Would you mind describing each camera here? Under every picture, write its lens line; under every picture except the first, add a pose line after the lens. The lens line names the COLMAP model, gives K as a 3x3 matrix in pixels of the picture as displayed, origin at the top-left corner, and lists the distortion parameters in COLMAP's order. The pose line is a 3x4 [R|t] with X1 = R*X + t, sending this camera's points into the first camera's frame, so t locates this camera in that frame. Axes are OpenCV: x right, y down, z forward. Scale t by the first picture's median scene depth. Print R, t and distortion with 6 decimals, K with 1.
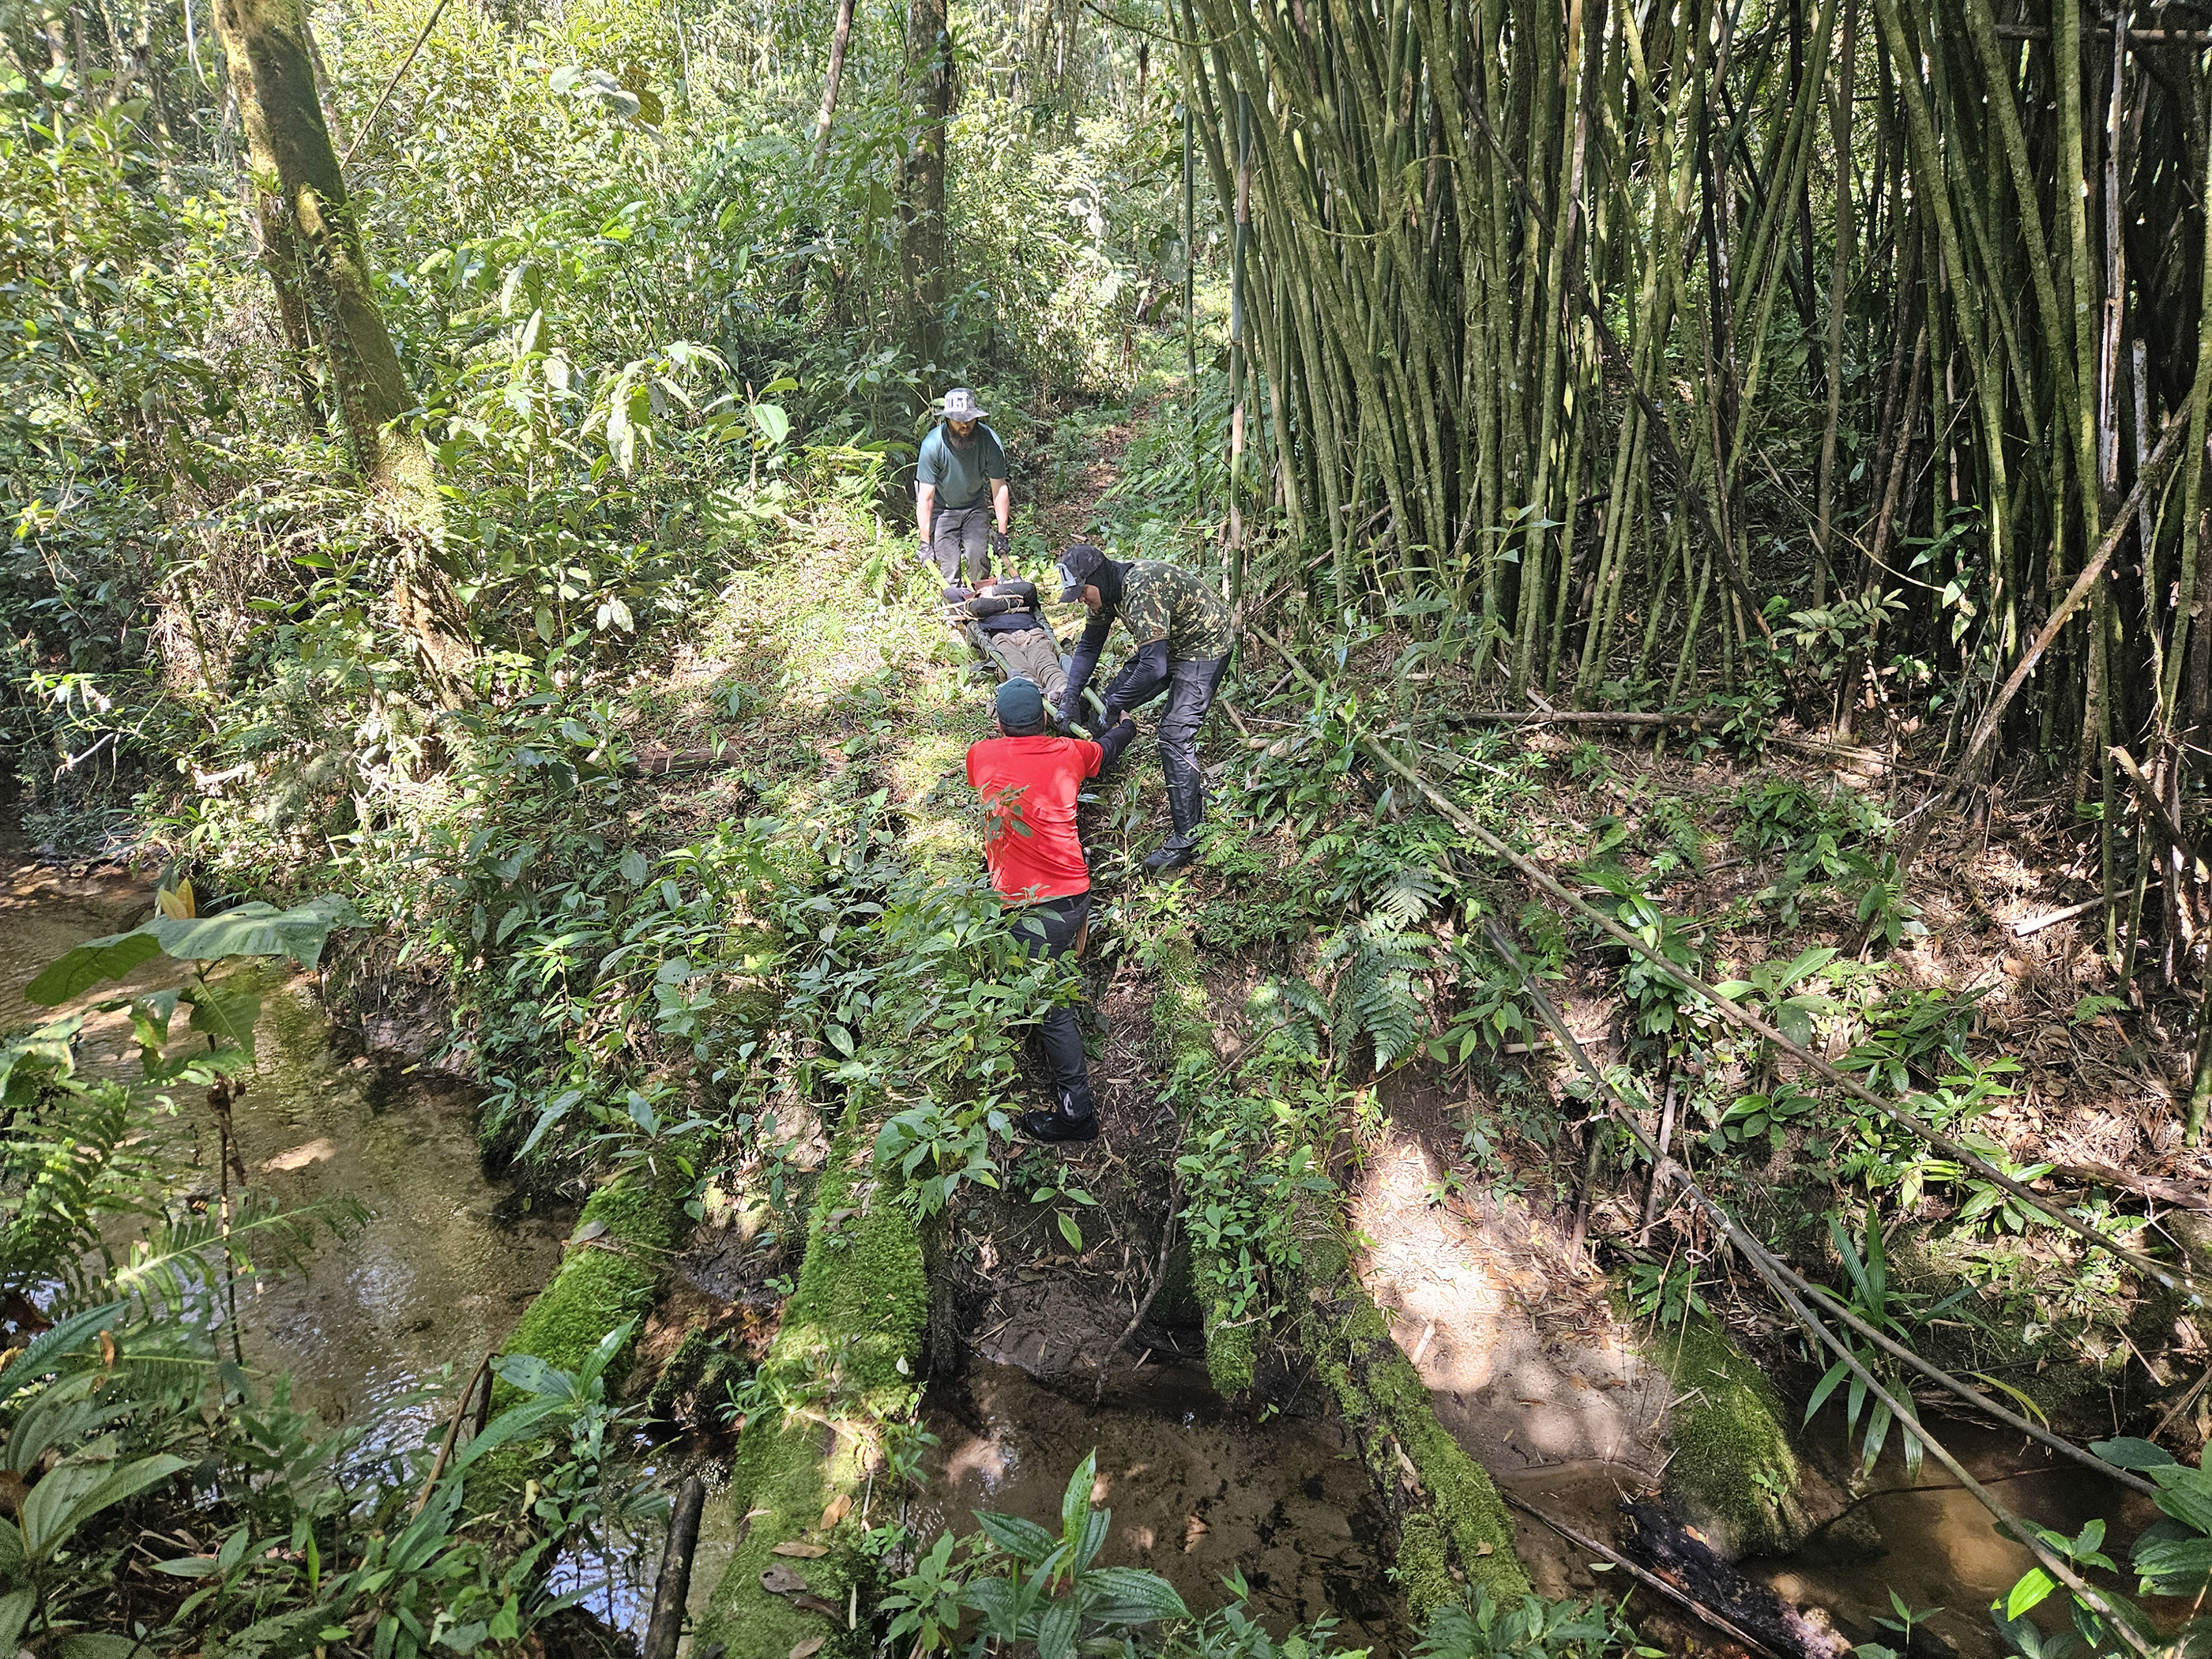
lens RADIAL K [[1471.3, 0, 1106.0], [0, 1471.3, 829.5], [0, 0, 1]] dist [0.085765, -0.077600]
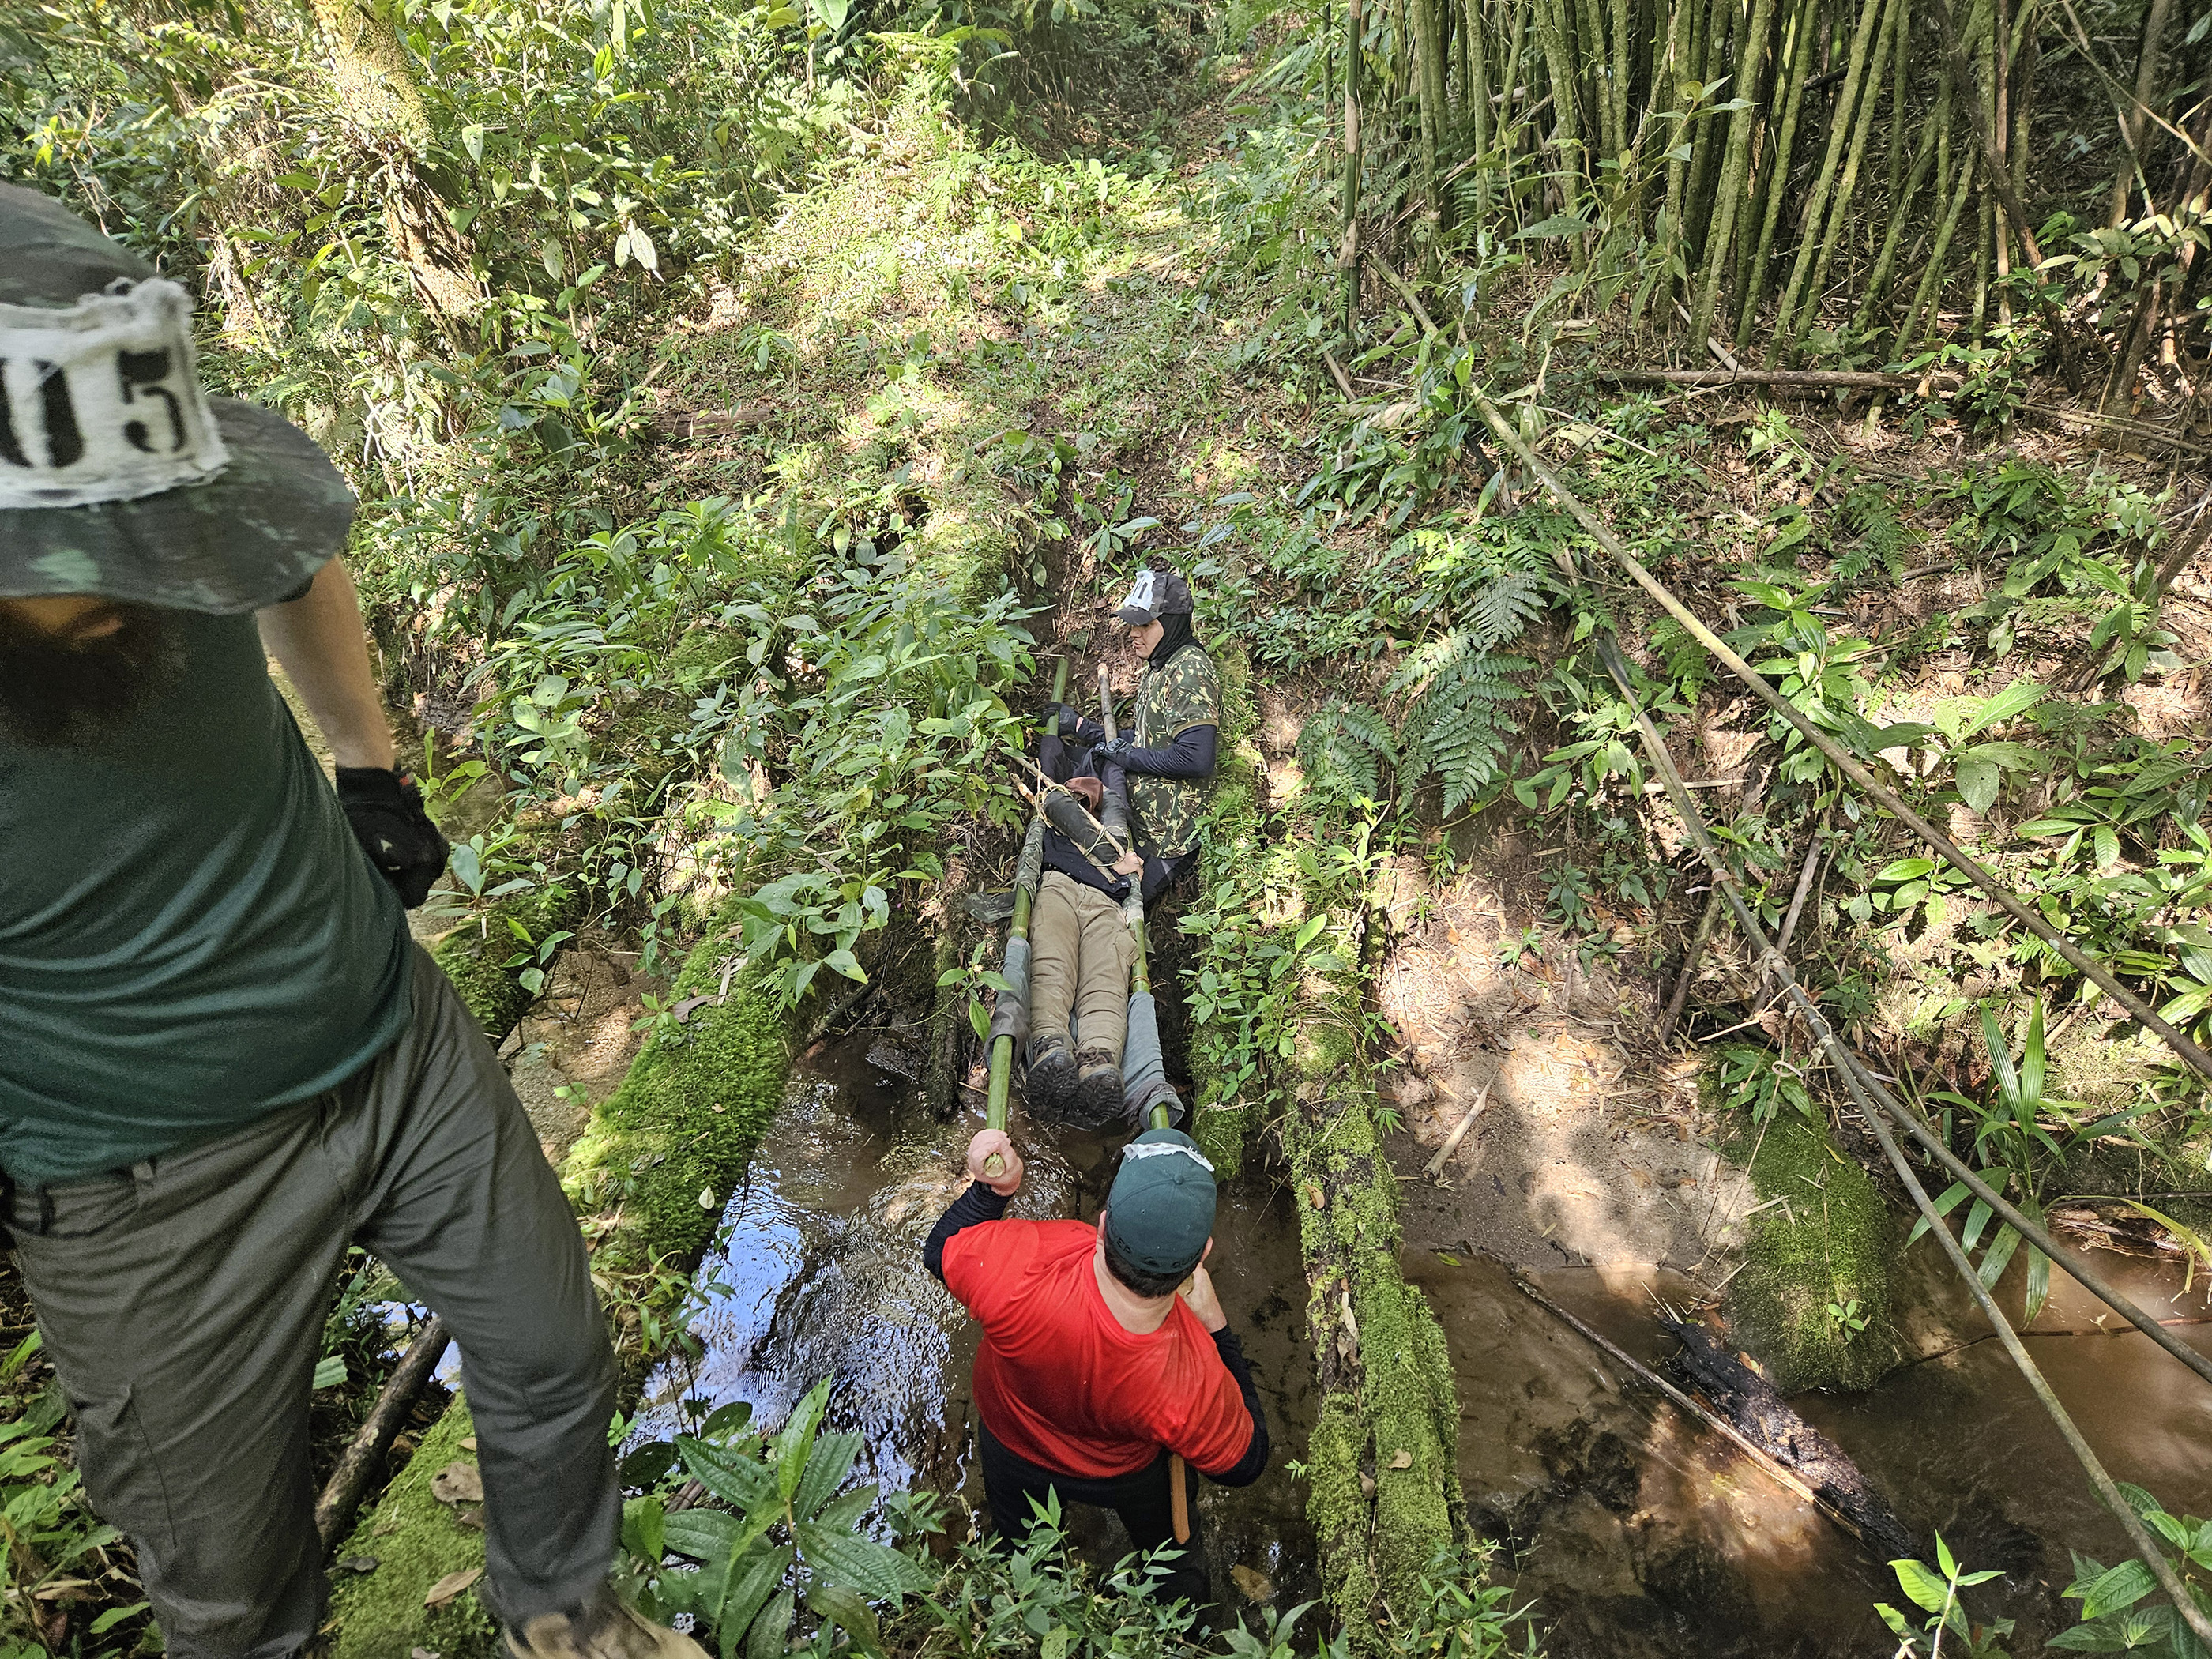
lens RADIAL K [[1492.9, 0, 1090.7], [0, 1492.9, 858.9], [0, 0, 1]] dist [0.062783, -0.046512]
pose [[0.991343, 0.046138, -0.122923, 0.068790], [-0.016139, 0.971945, 0.234655, -0.009287], [0.130301, -0.230640, 0.964275, 0.107796]]
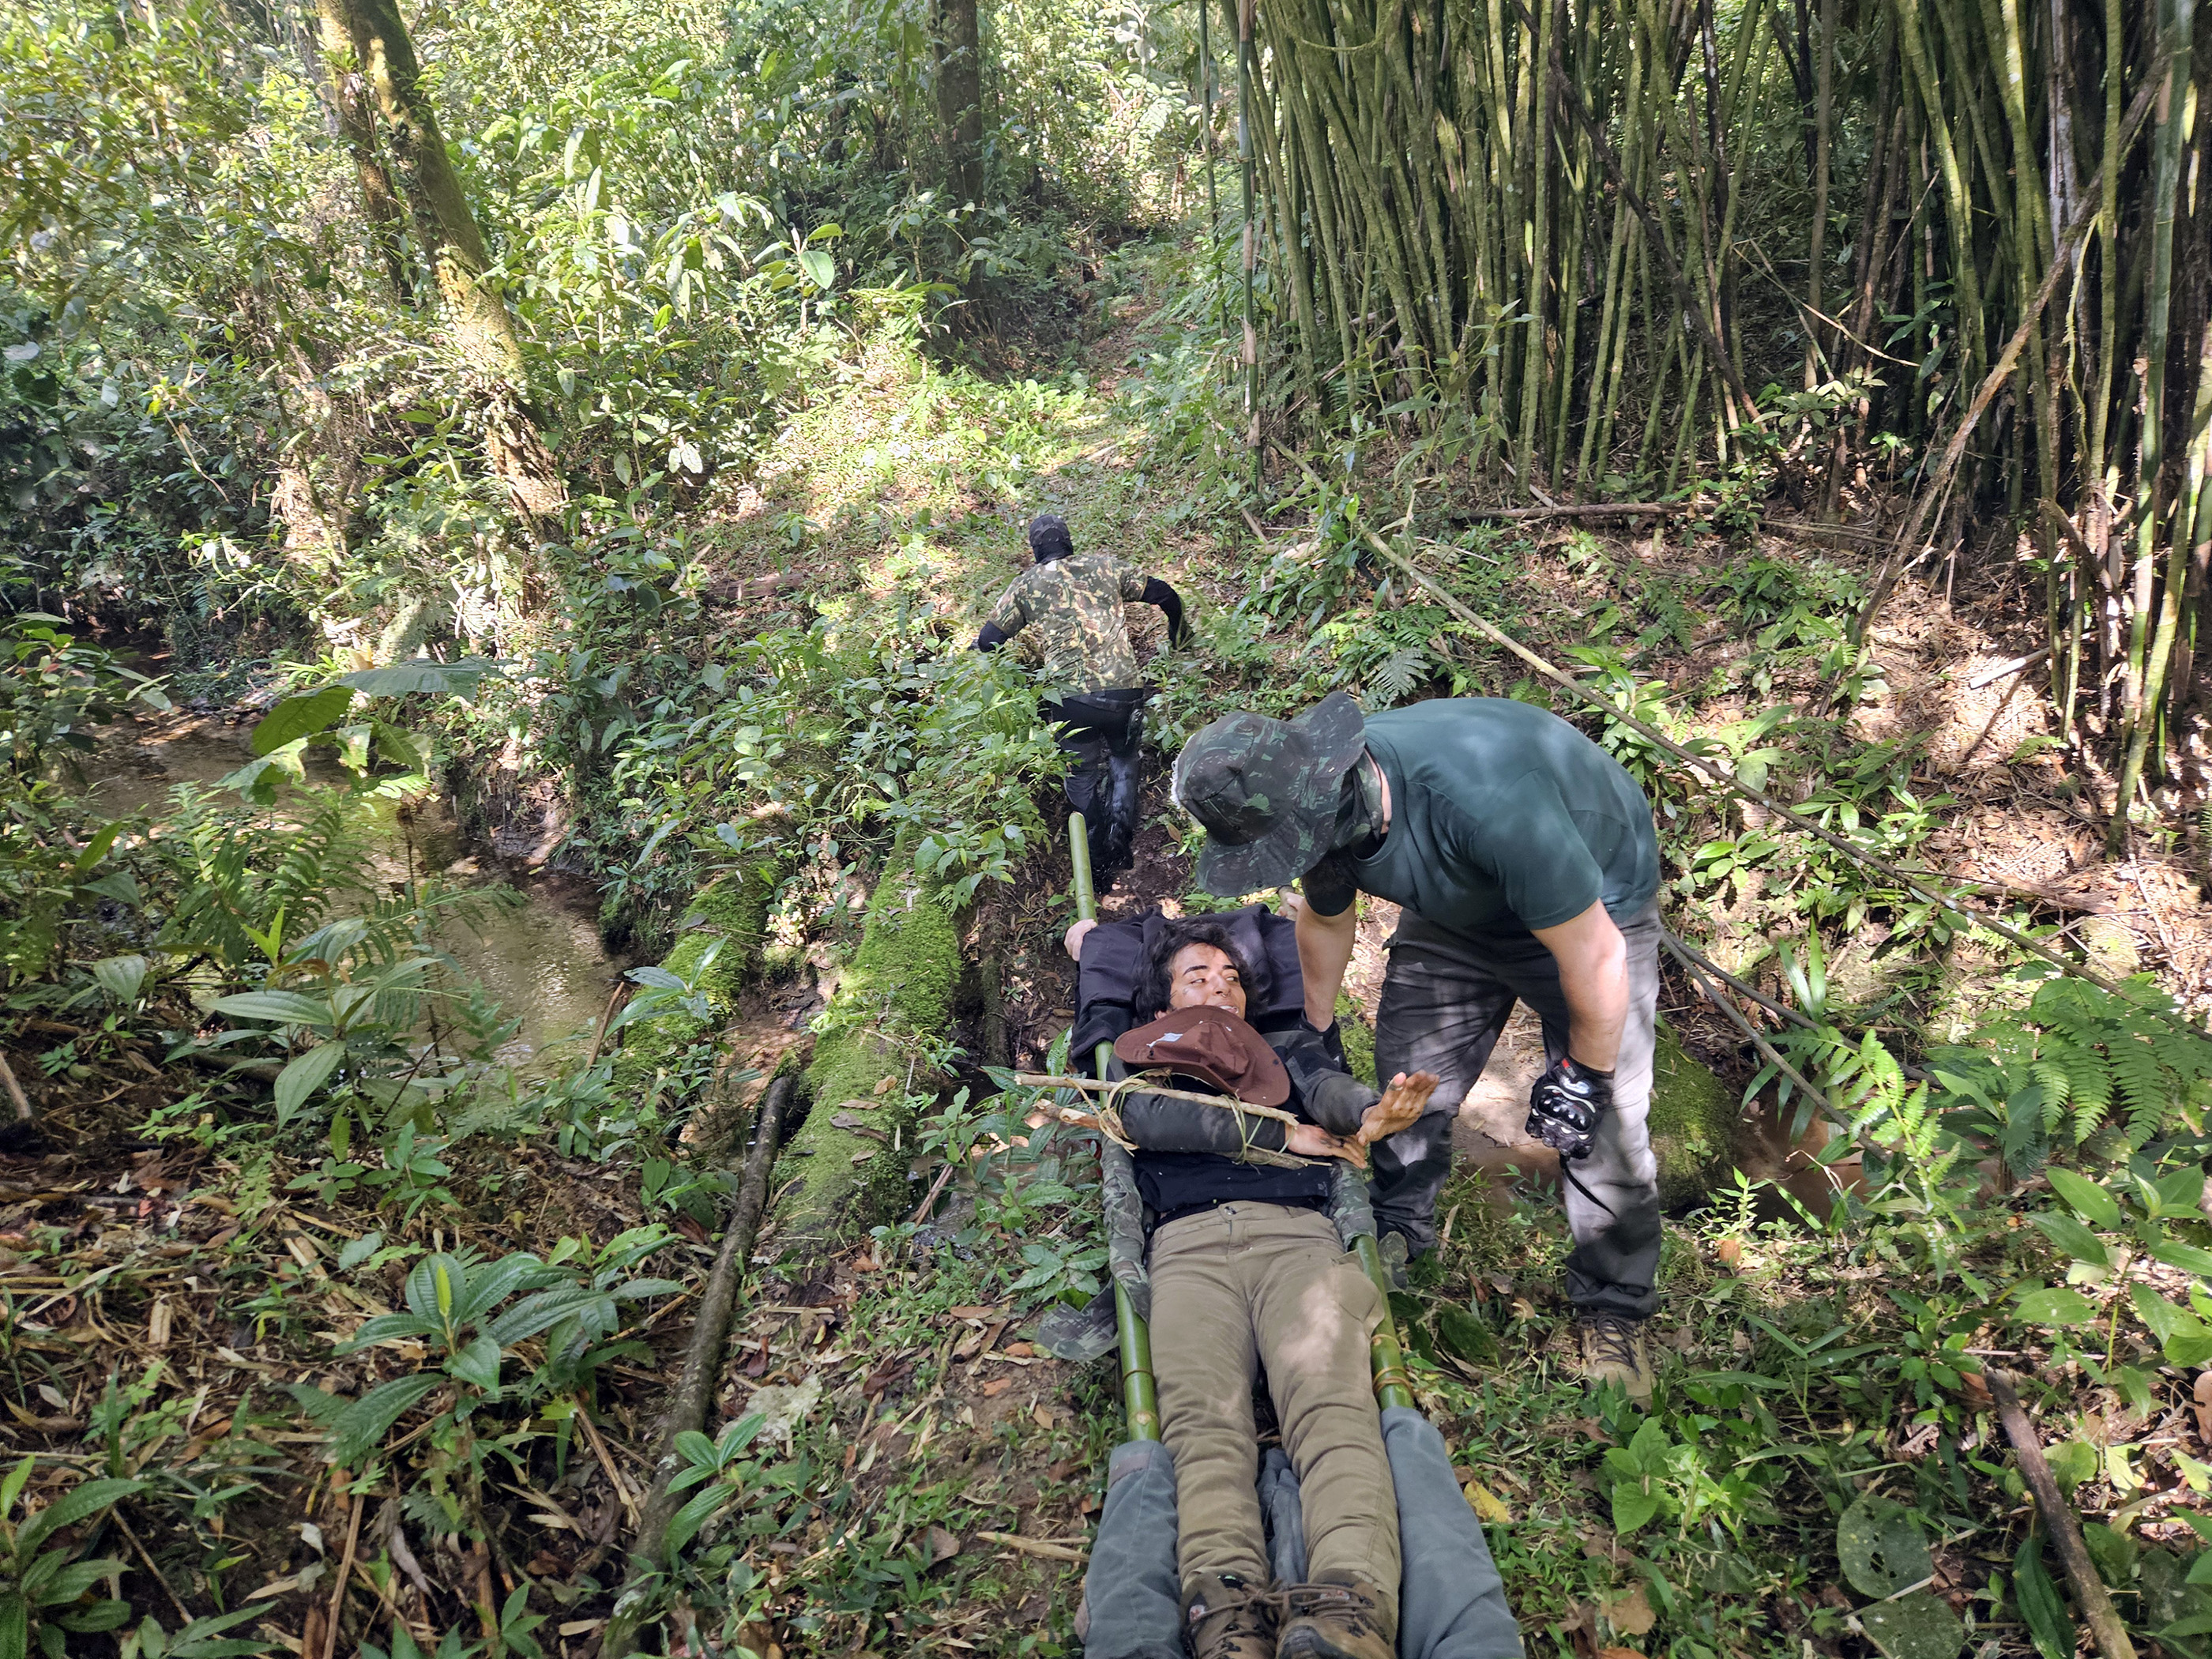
lens RADIAL K [[1461.9, 0, 1085.2], [0, 1461.9, 831.2], [0, 0, 1]] dist [0.067860, -0.049813]
pose [[0.997284, -0.028195, -0.068046, 0.032671], [0.034748, 0.994665, 0.097125, 0.038159], [0.064945, -0.099226, 0.992943, -0.093830]]
